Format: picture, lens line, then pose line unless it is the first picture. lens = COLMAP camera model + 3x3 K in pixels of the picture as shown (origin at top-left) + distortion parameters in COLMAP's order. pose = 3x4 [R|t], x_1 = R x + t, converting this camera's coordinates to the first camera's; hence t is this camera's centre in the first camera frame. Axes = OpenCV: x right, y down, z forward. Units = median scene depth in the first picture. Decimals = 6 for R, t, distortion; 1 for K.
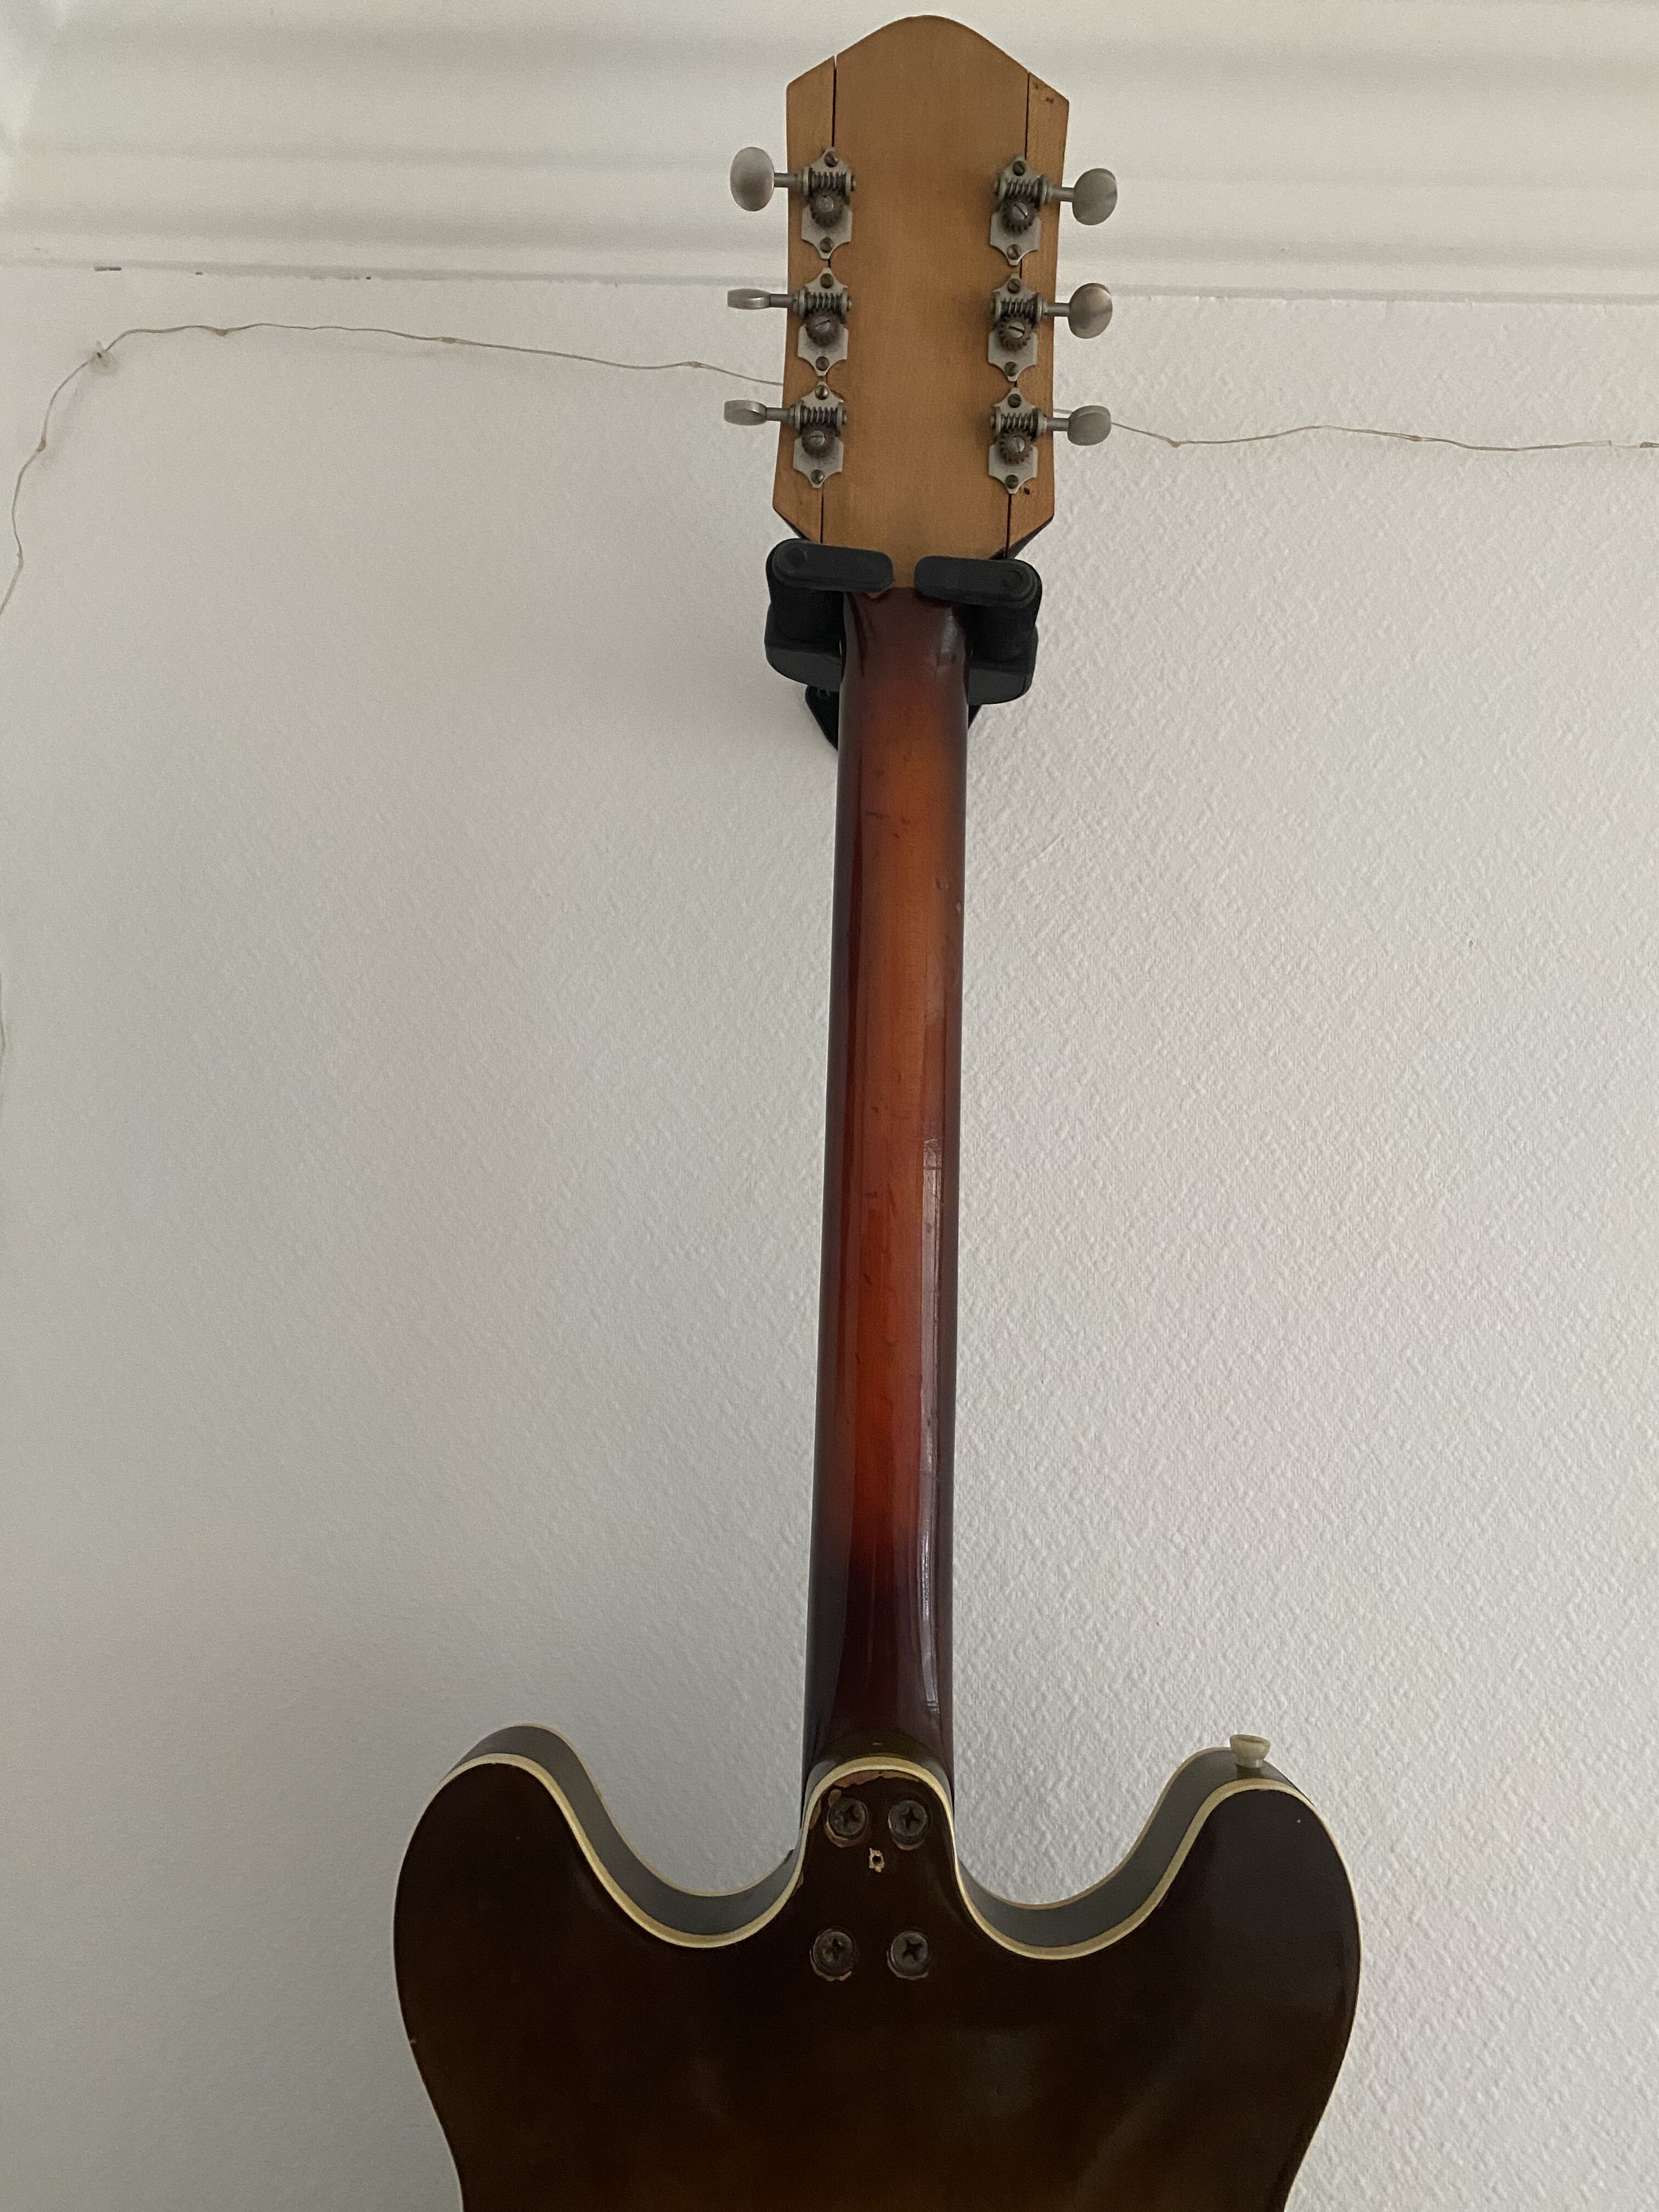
lens RADIAL K [[1658.5, 0, 851.1], [0, 1658.5, 1100.5], [0, 0, 1]] dist [0.015203, -0.018388]
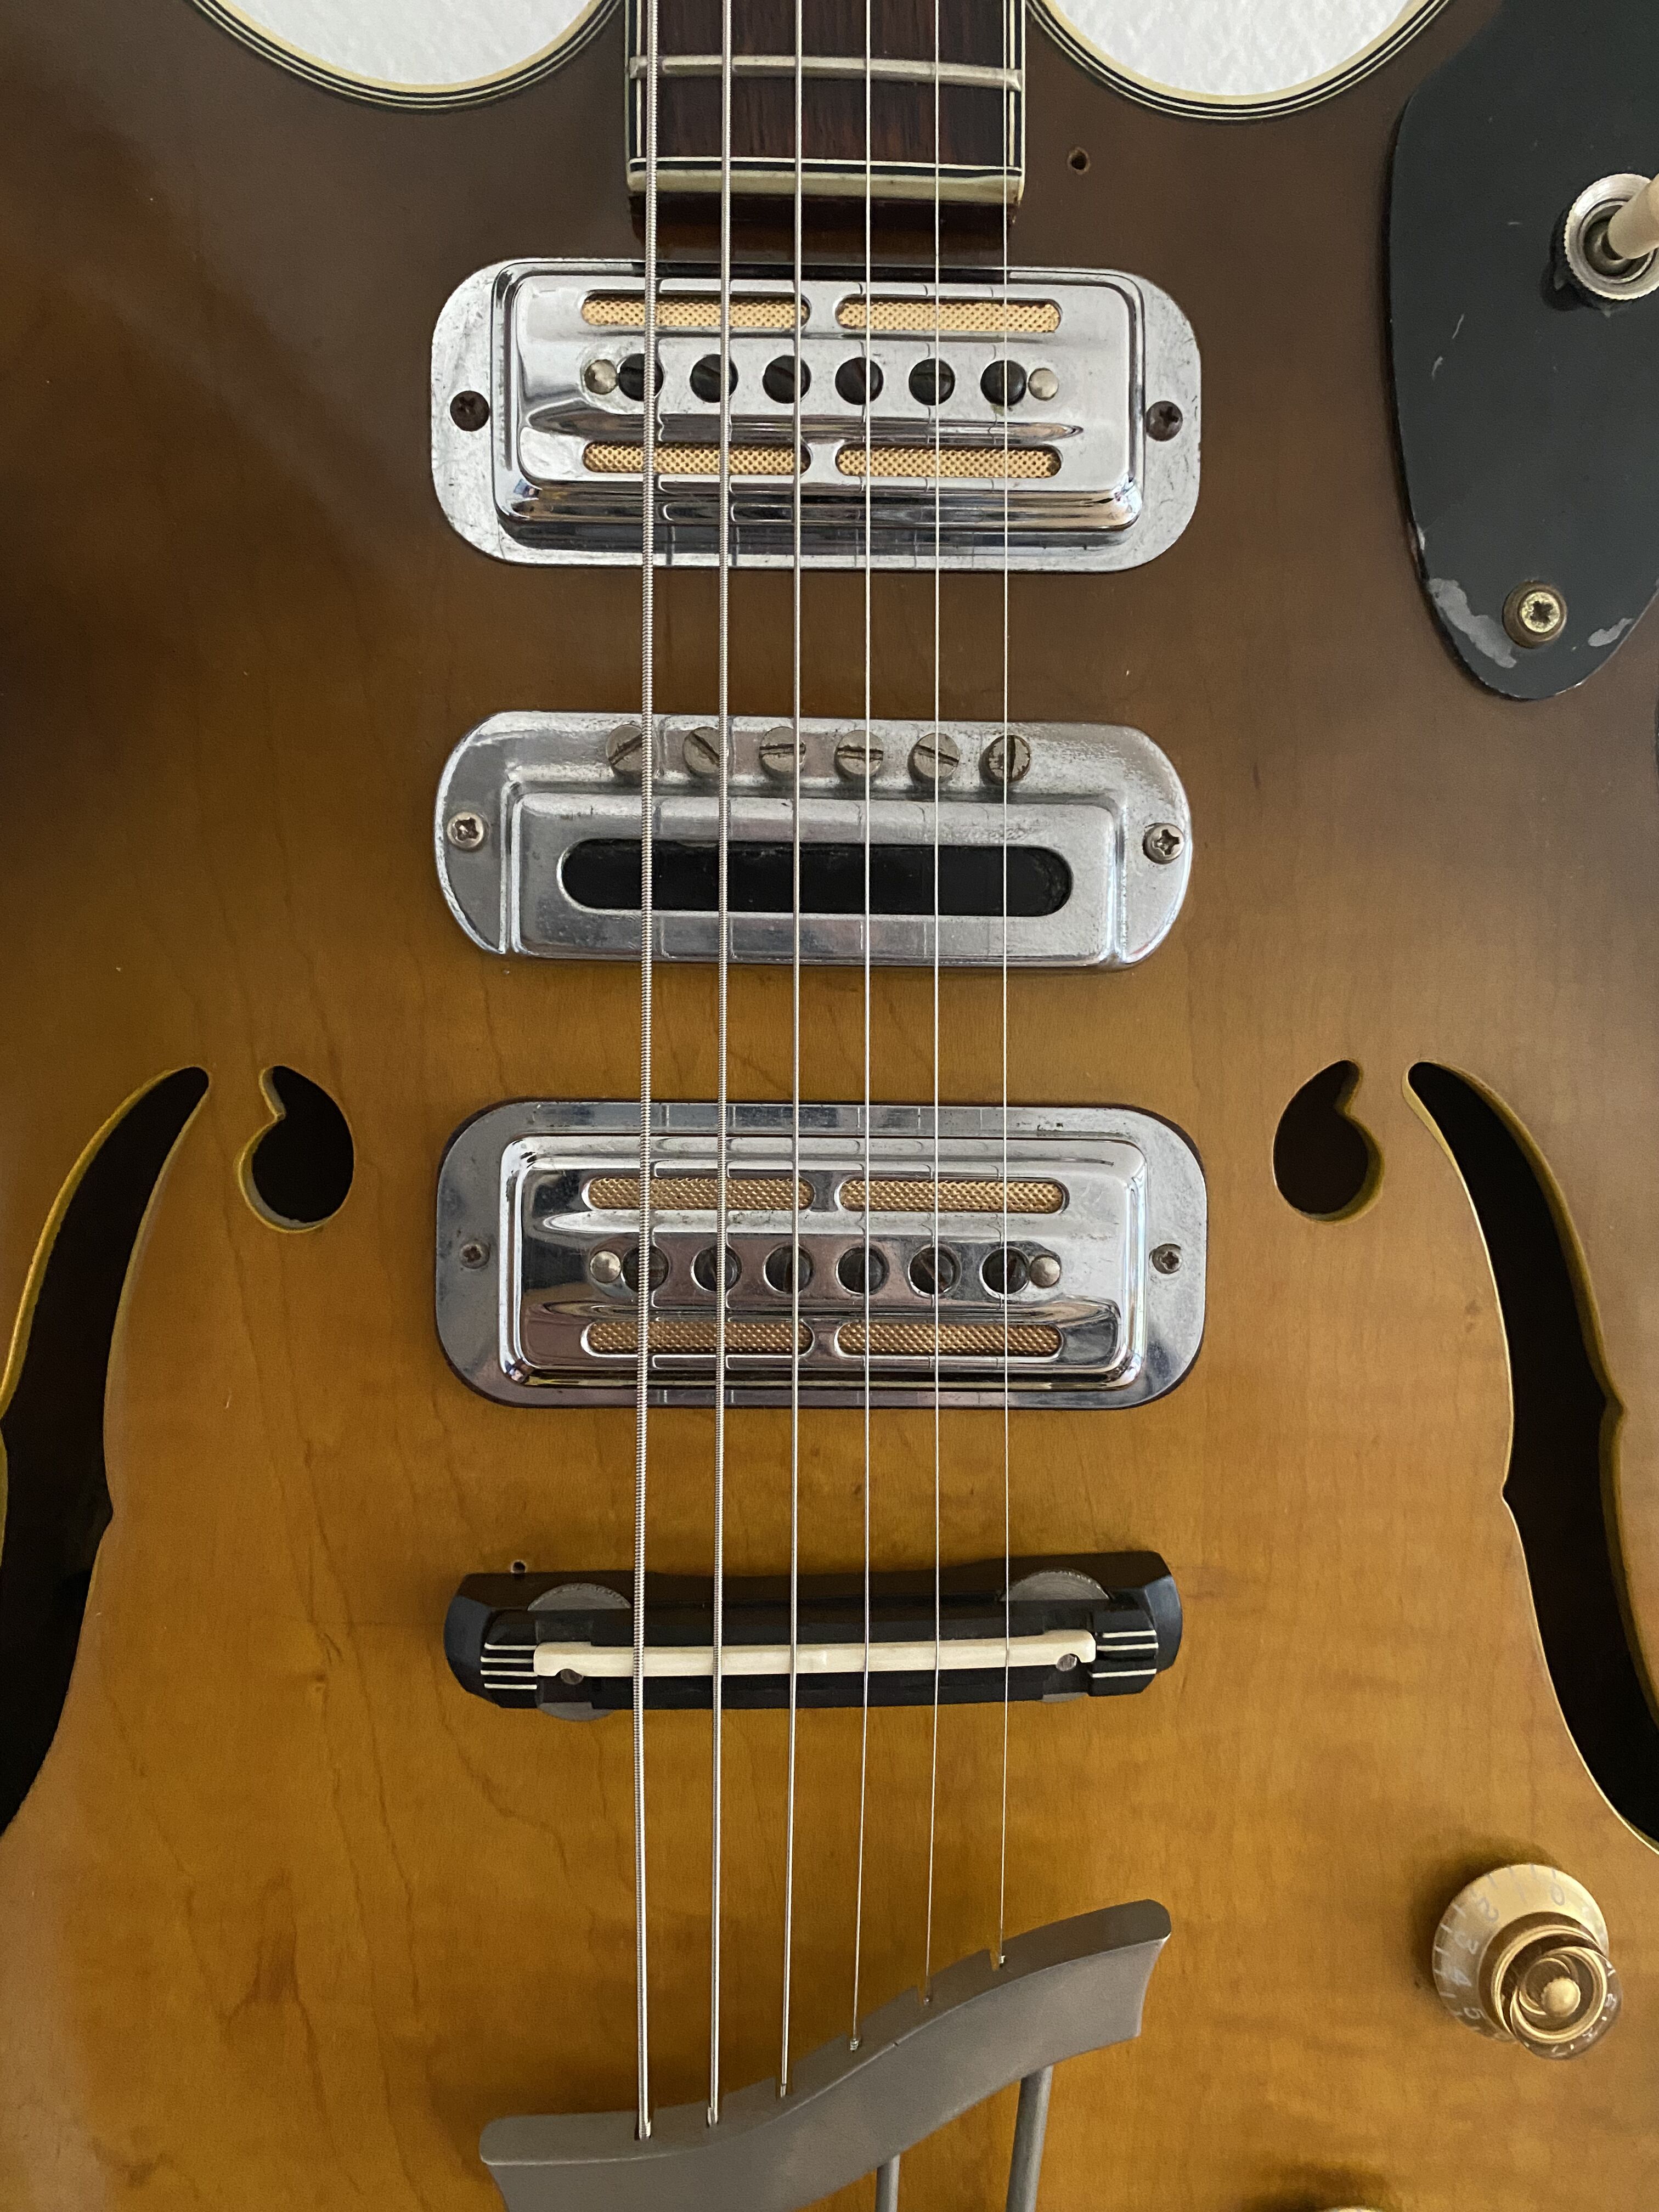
lens RADIAL K [[1658.5, 0, 836.7], [0, 1658.5, 1089.3], [0, 0, 1]] dist [0.015203, -0.018388]
pose [[0.996196, -0.026569, 0.082993, -0.021128], [0.012820, 0.986707, 0.162005, 0.535586], [-0.086194, -0.160324, 0.983294, 0.417101]]
